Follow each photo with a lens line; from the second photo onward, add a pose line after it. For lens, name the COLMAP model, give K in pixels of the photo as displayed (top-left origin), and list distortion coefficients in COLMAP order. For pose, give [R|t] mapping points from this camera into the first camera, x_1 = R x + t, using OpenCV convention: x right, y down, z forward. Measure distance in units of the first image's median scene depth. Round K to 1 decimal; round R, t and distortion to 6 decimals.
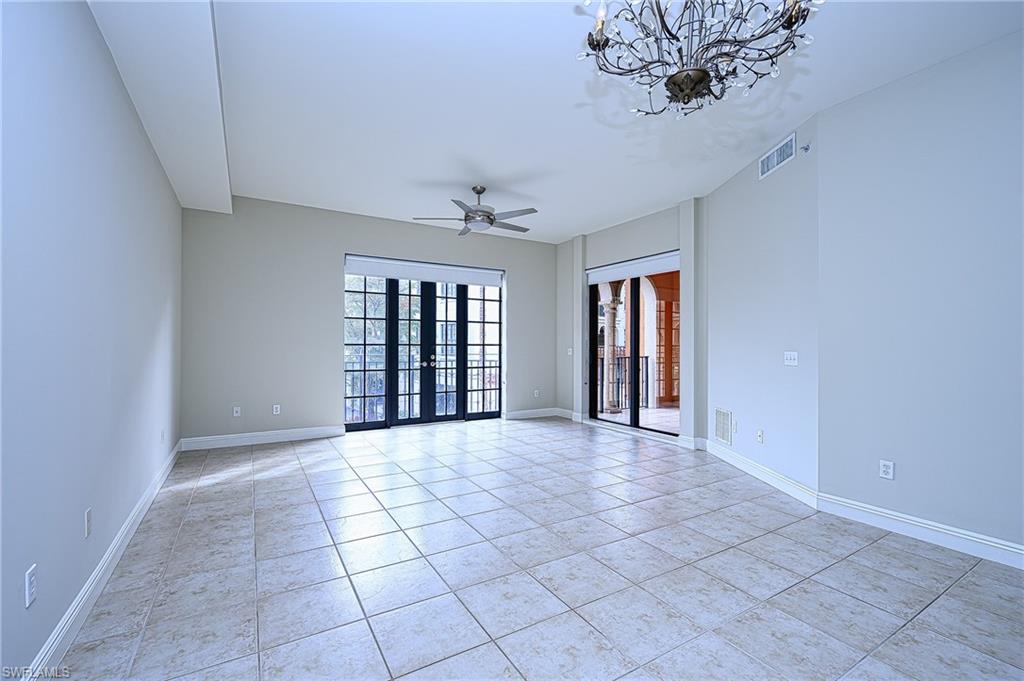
lens RADIAL K [[357.3, 0, 477.5], [0, 357.3, 342.6], [0, 0, 1]] dist [0.000727, 0.000043]
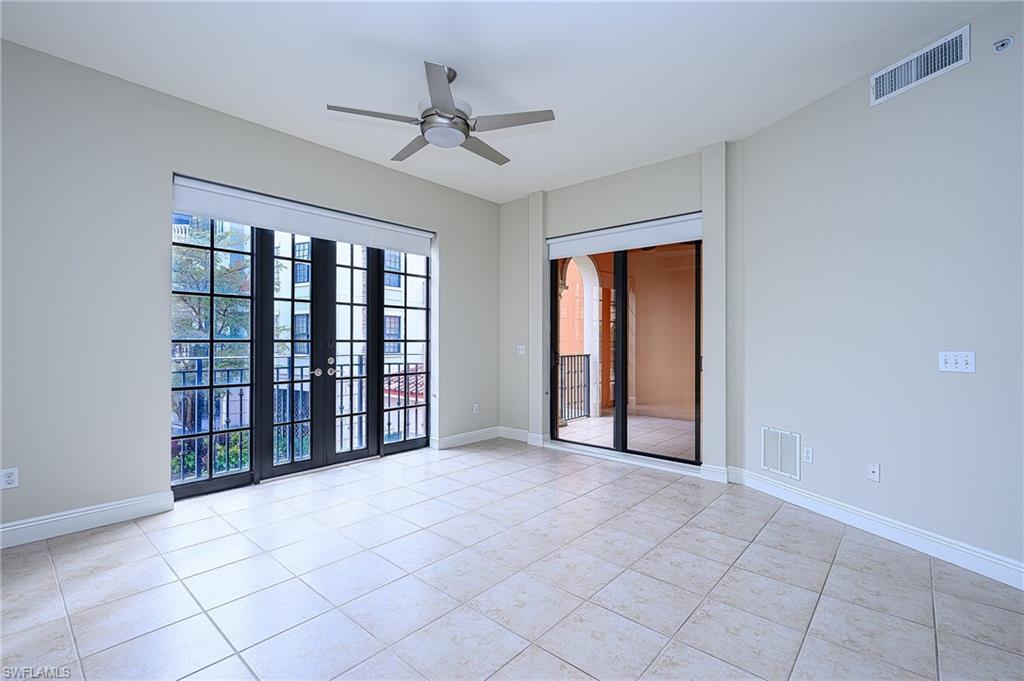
lens RADIAL K [[404.4, 0, 453.4], [0, 404.4, 340.1], [0, 0, 1]] dist [-0.000725, 0.000030]
pose [[0.959115, -0.000765, 0.283016, -0.117652], [-0.001268, 0.999975, 0.006998, -0.000642], [-0.283015, -0.007071, 0.959090, 0.253659]]
